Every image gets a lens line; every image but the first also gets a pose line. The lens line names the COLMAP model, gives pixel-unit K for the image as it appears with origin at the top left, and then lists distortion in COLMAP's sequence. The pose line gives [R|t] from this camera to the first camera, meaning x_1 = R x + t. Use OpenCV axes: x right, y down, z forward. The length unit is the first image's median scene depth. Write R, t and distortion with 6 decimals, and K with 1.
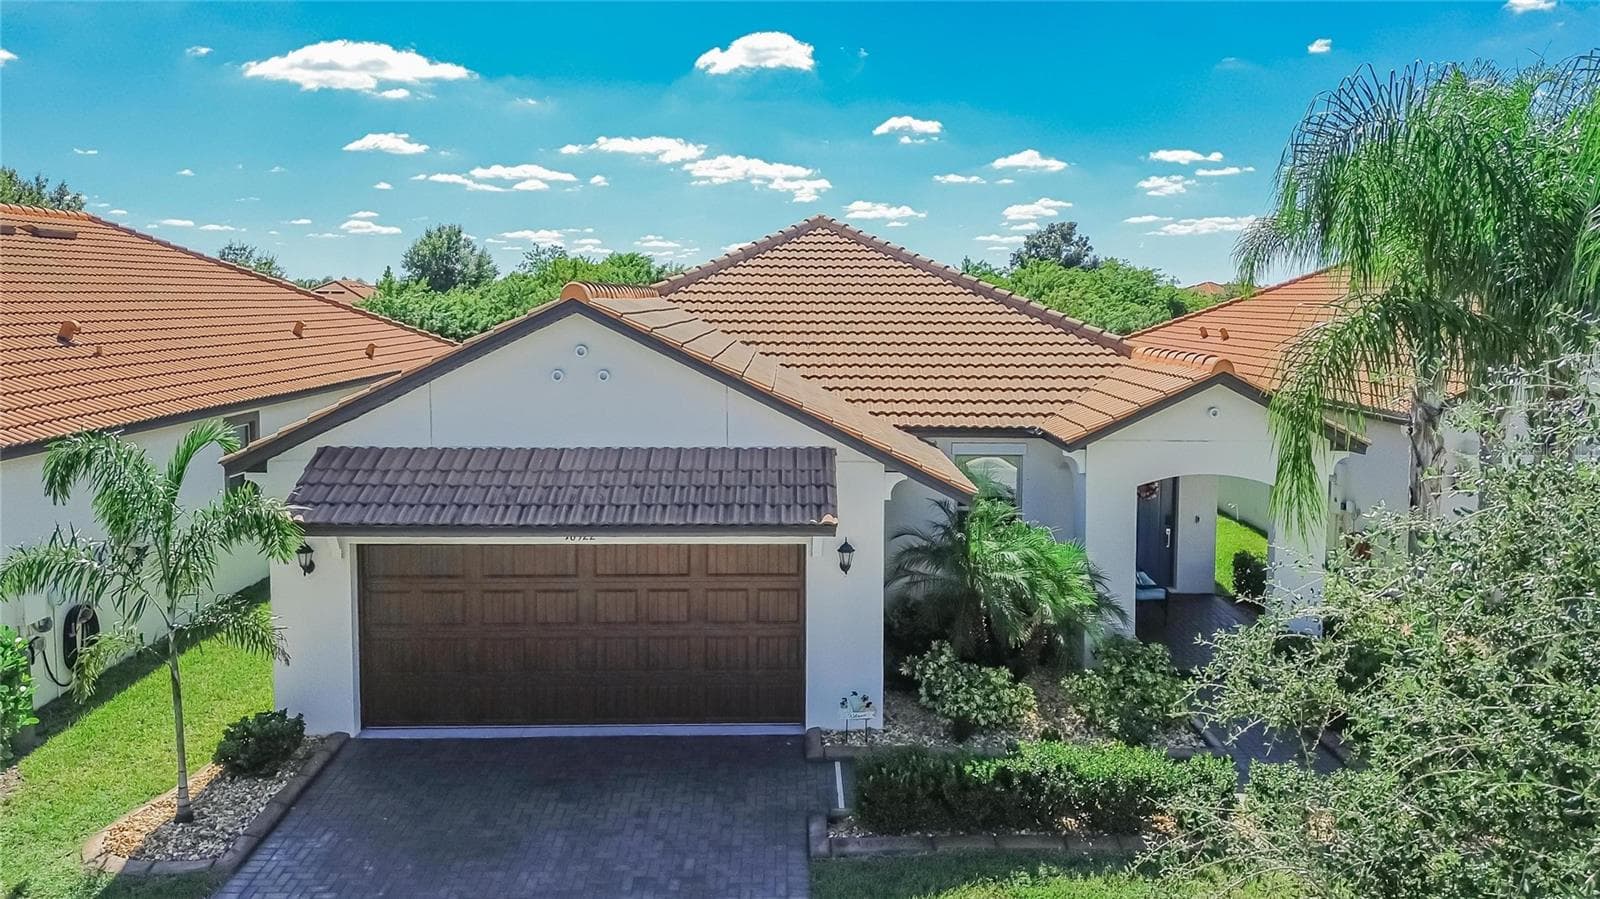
lens RADIAL K [[1175.4, 0, 800.8], [0, 1175.4, 407.3], [0, 0, 1]] dist [0.082724, -0.090655]
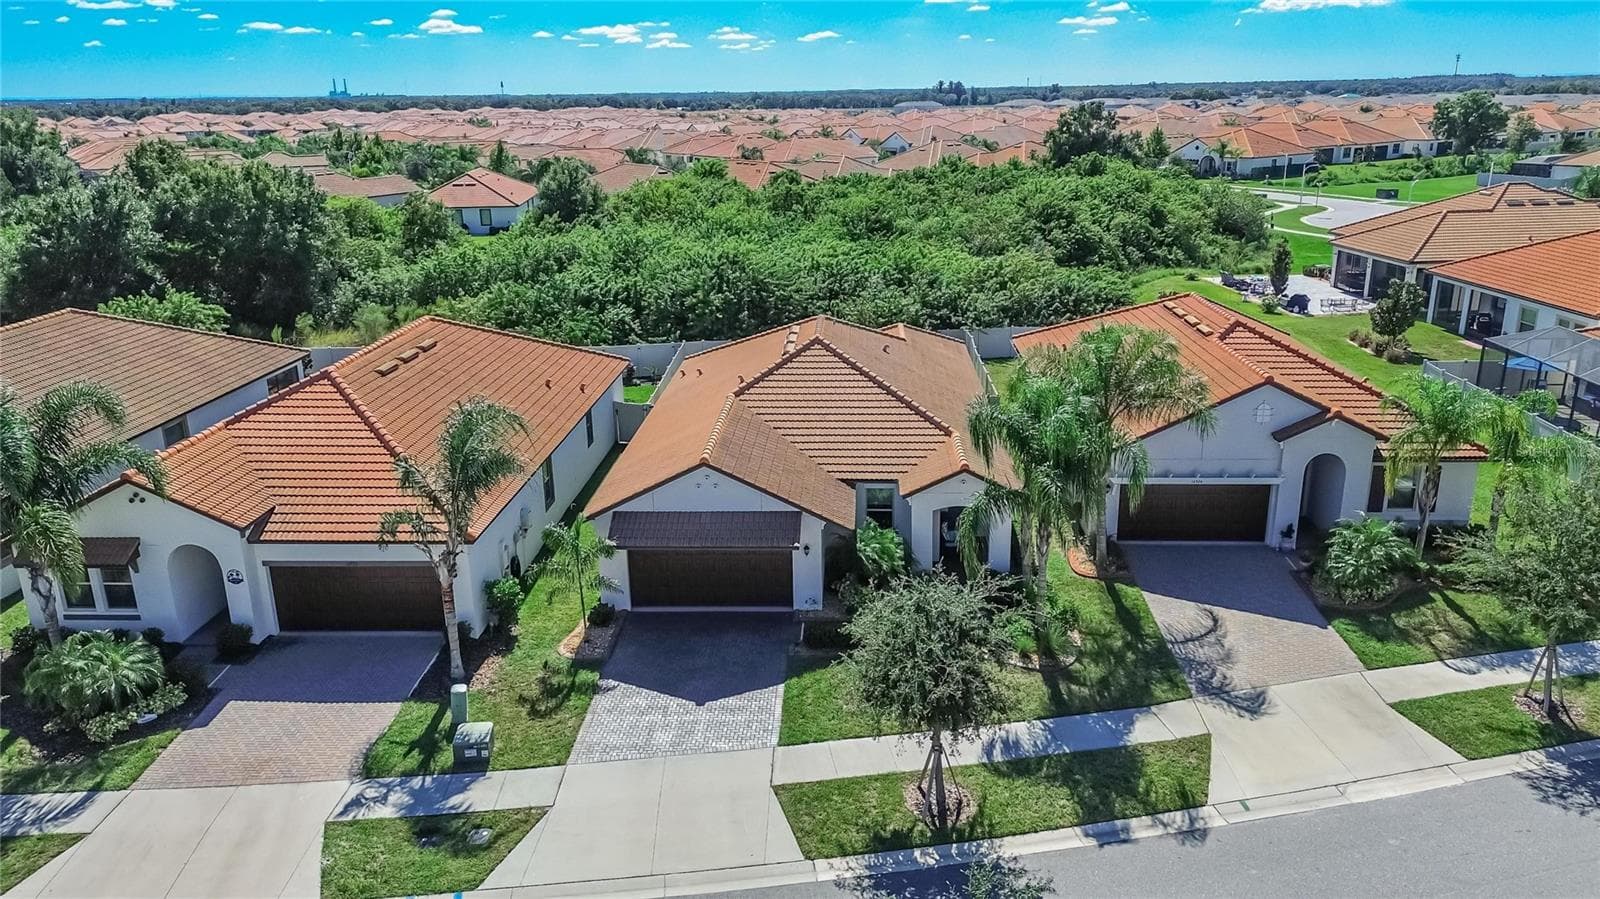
lens RADIAL K [[1128.5, 0, 802.5], [0, 1128.5, 451.6], [0, 0, 1]] dist [0.069584, -0.080390]
pose [[0.997749, 0.000247, -0.067055, 0.203281], [0.013927, 0.977425, 0.210822, -0.641690], [0.065593, -0.211281, 0.975222, -1.479059]]
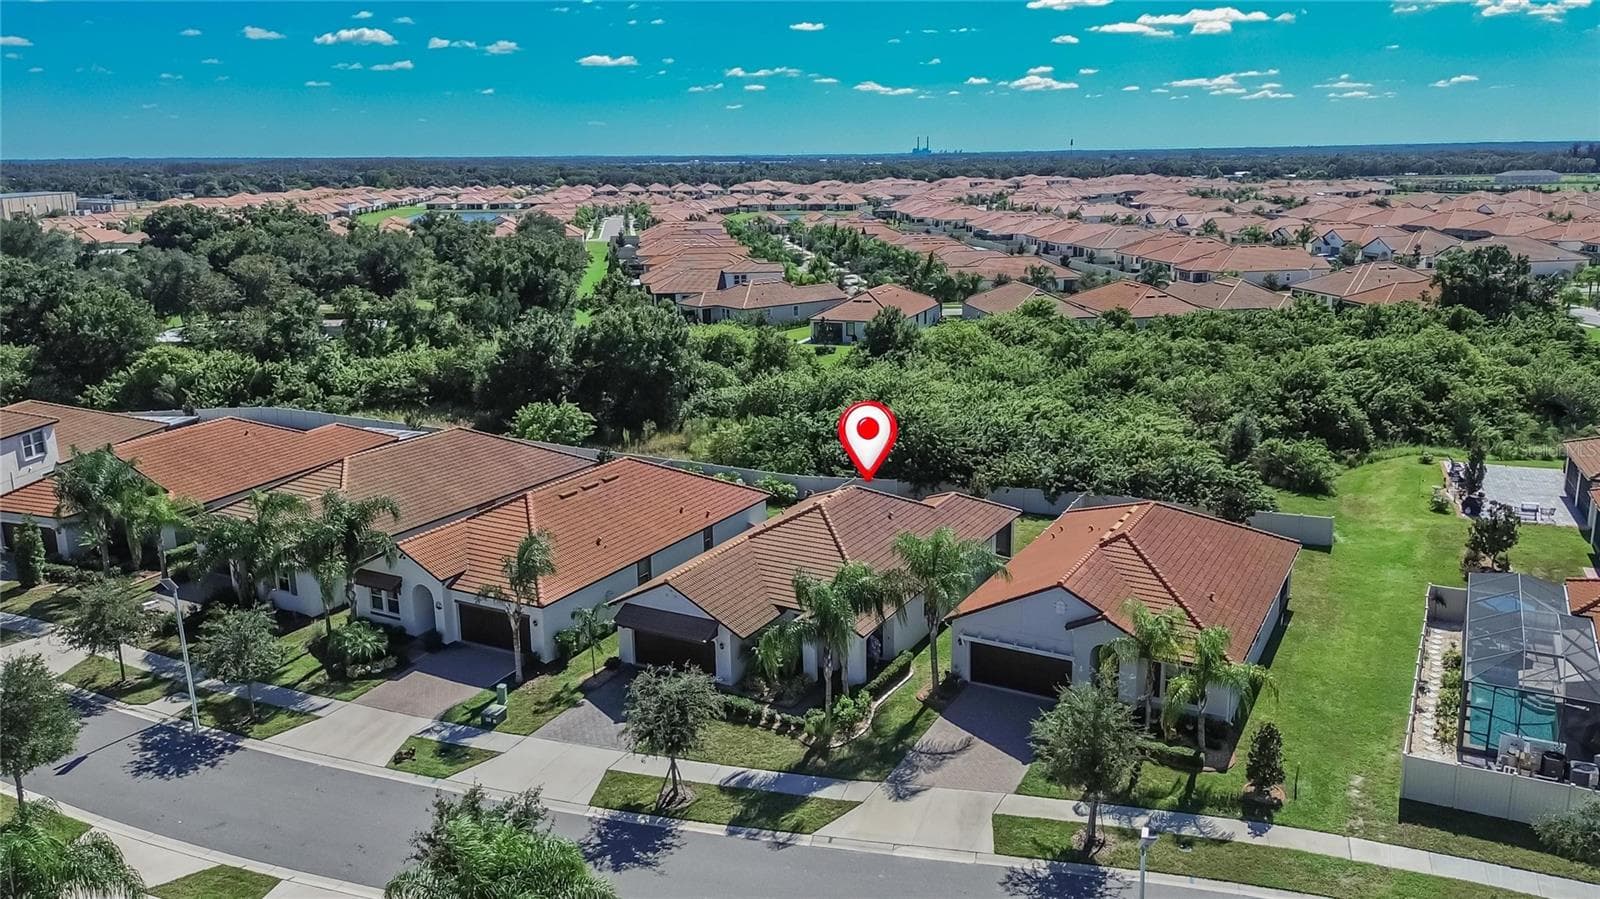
lens RADIAL K [[1191.1, 0, 830.8], [0, 1191.1, 440.1], [0, 0, 1]] dist [0.071080, -0.080376]
pose [[0.872348, 0.099376, -0.478678, 2.434049], [-0.030529, 0.988285, 0.149536, -1.301202], [0.487931, -0.115834, 0.865162, -2.536063]]
